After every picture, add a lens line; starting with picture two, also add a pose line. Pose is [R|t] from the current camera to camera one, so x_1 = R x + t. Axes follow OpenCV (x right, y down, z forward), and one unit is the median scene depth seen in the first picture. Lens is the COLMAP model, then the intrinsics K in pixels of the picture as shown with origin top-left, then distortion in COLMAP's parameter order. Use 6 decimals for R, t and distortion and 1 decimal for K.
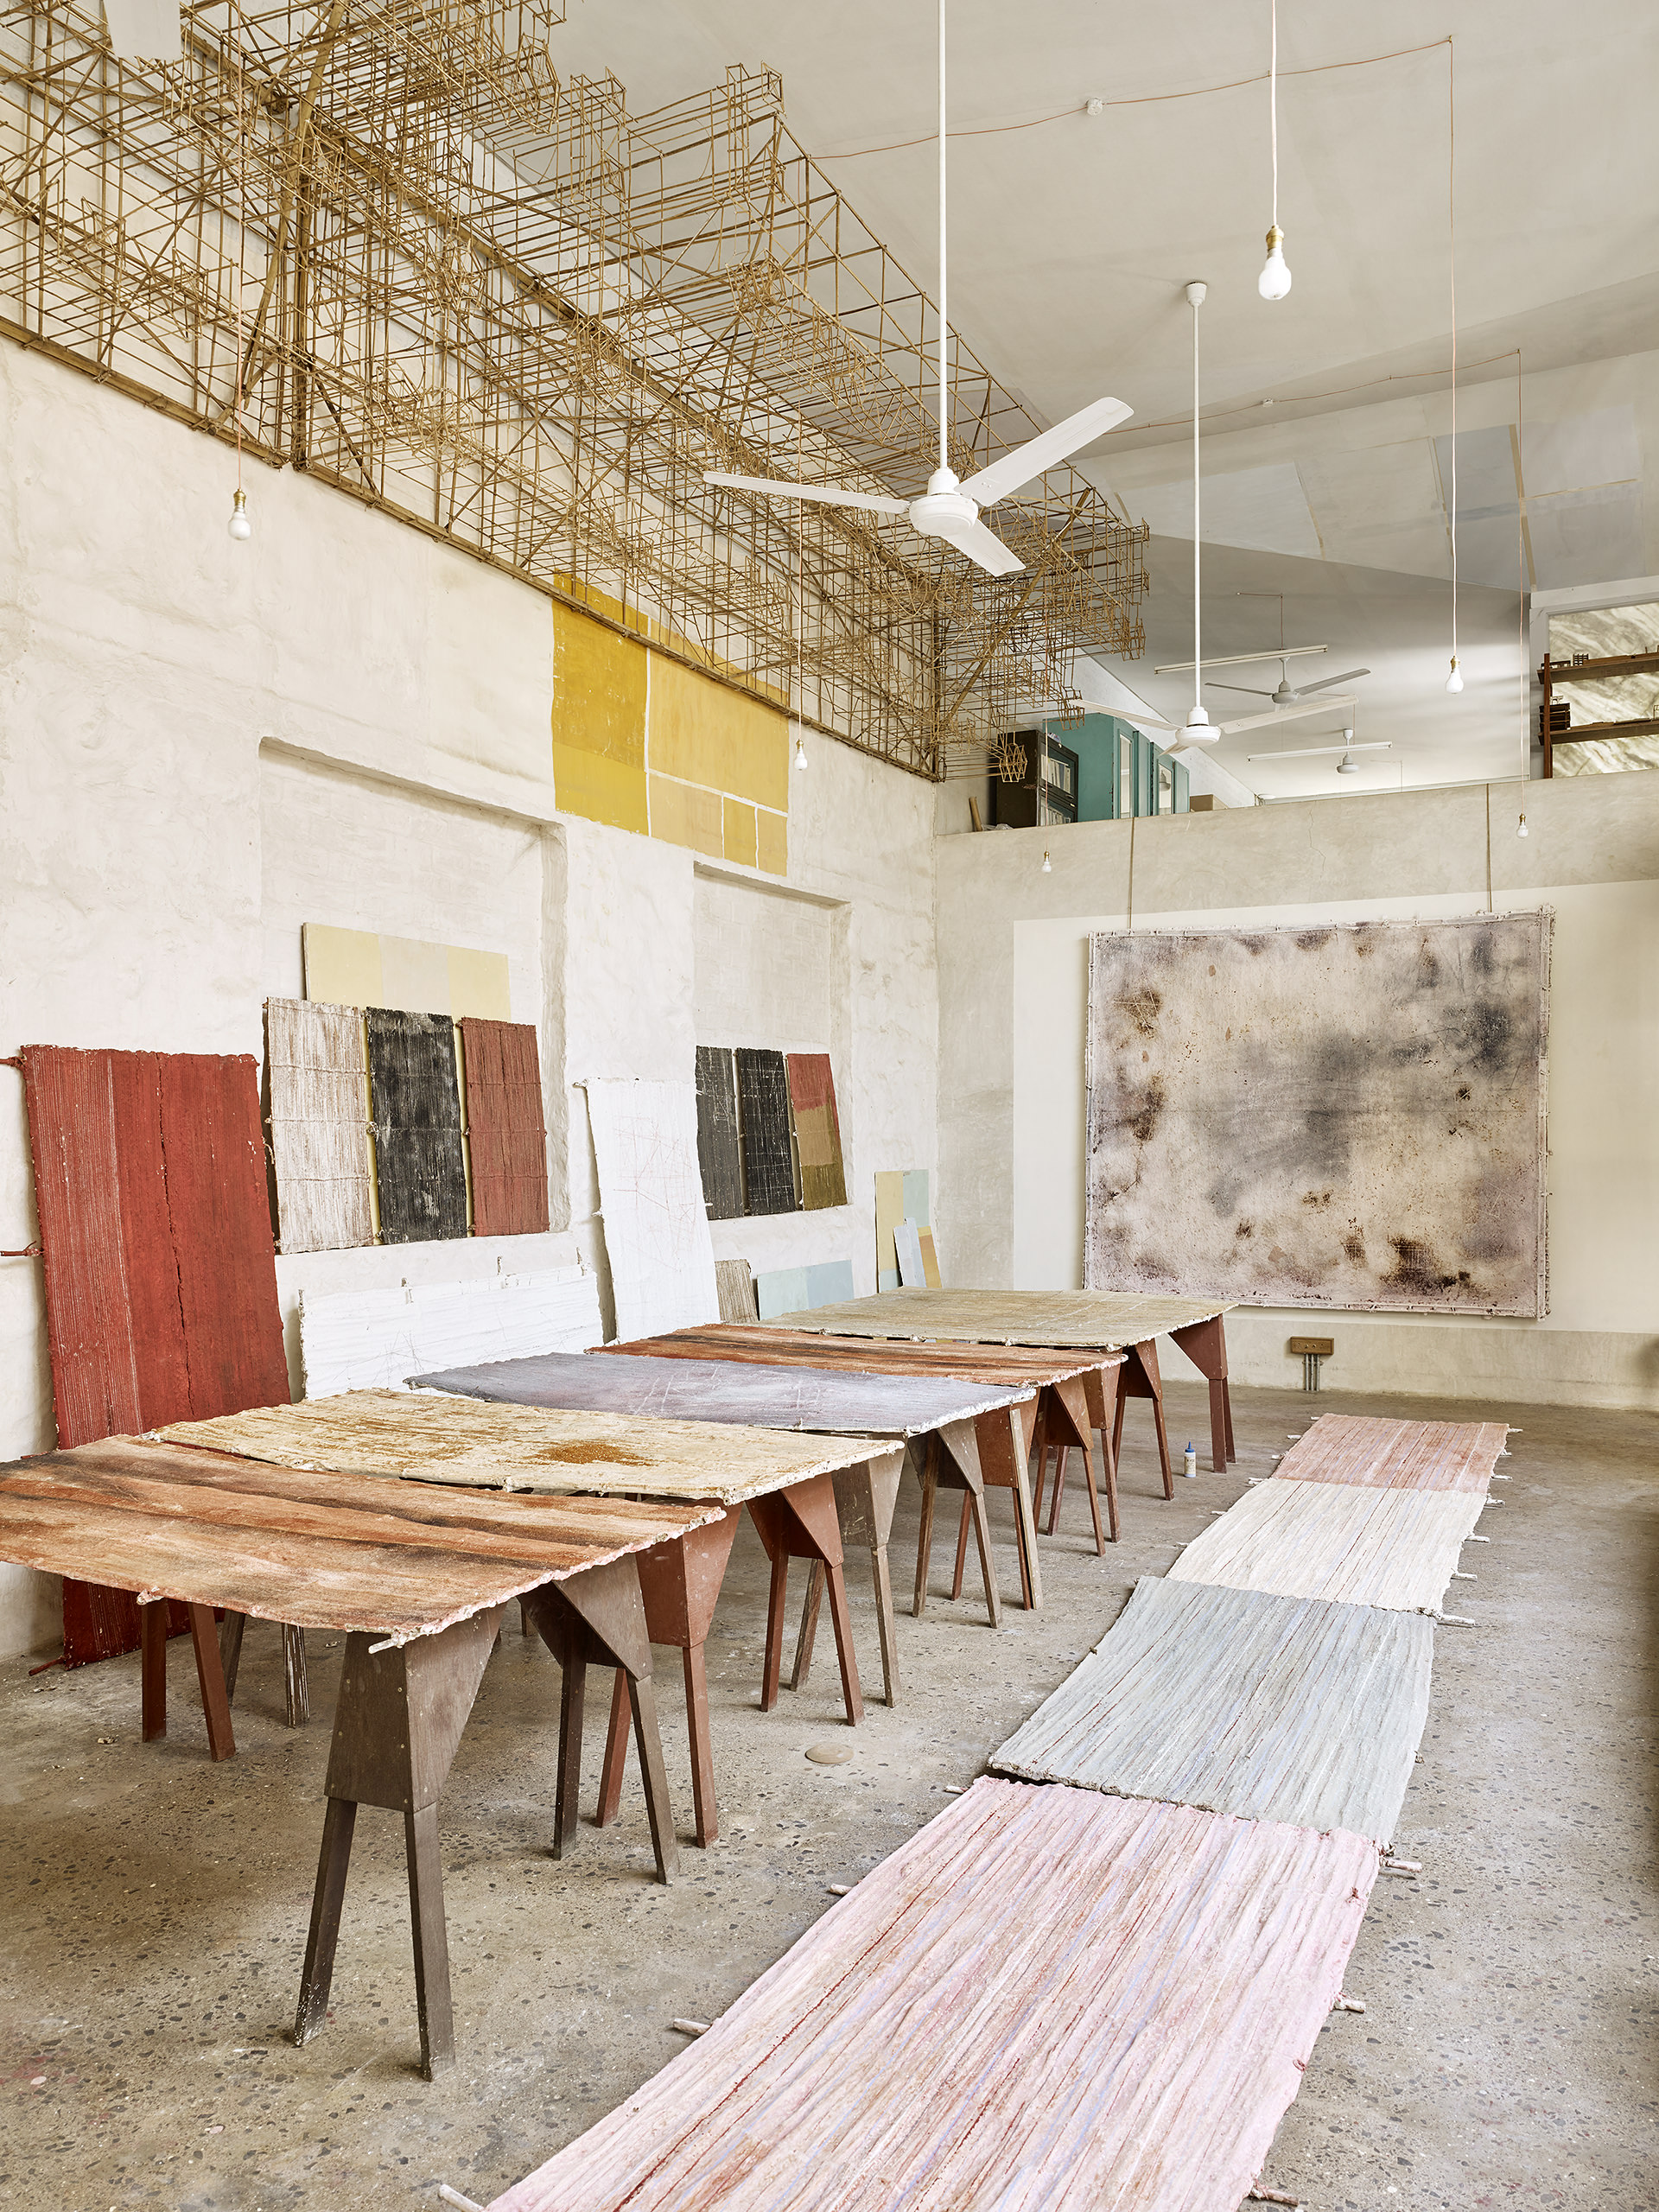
lens RADIAL K [[1651.5, 0, 828.5], [0, 1651.5, 1156.0], [0, 0, 1]] dist [-0.015154, 0.004155]
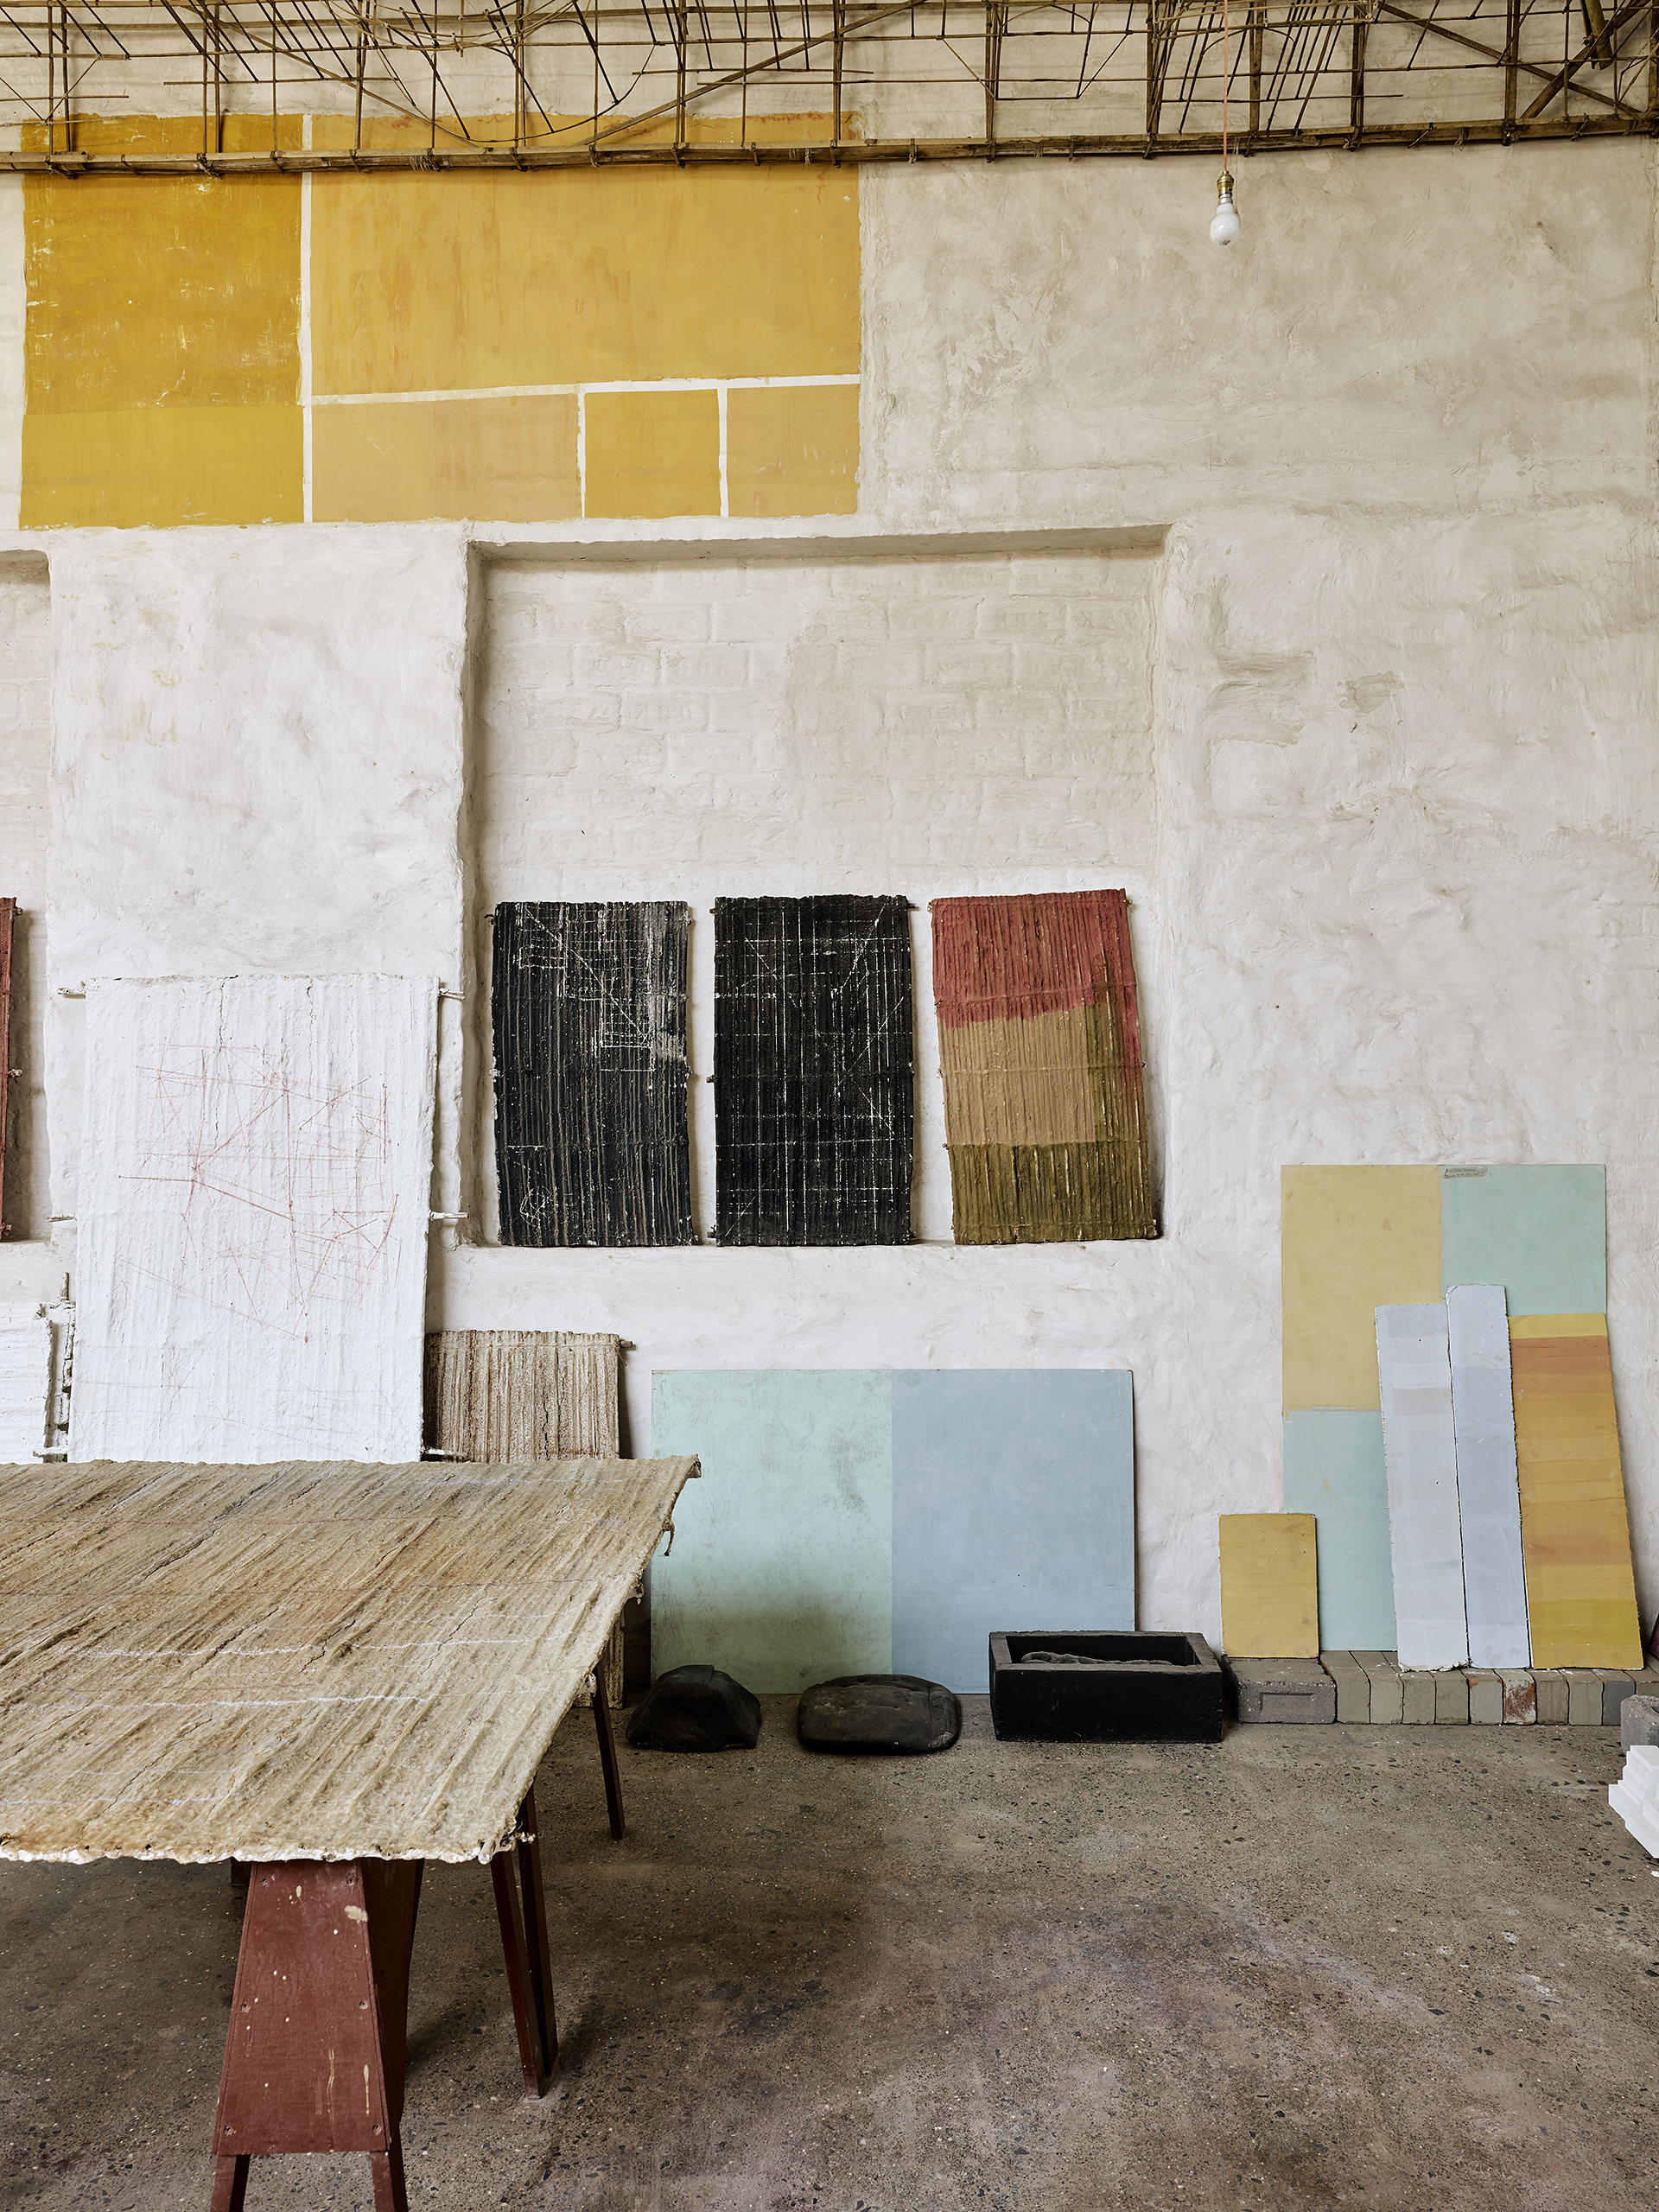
lens RADIAL K [[1664.9, 0, 840.5], [0, 1664.9, 1105.4], [0, 0, 1]] dist [-0.018595, 0.011670]
pose [[0.419939, 0.008562, -0.907512, 0.550000], [-0.008740, 0.999947, 0.005390, -0.010076], [0.907510, 0.005668, 0.419992, 1.123207]]
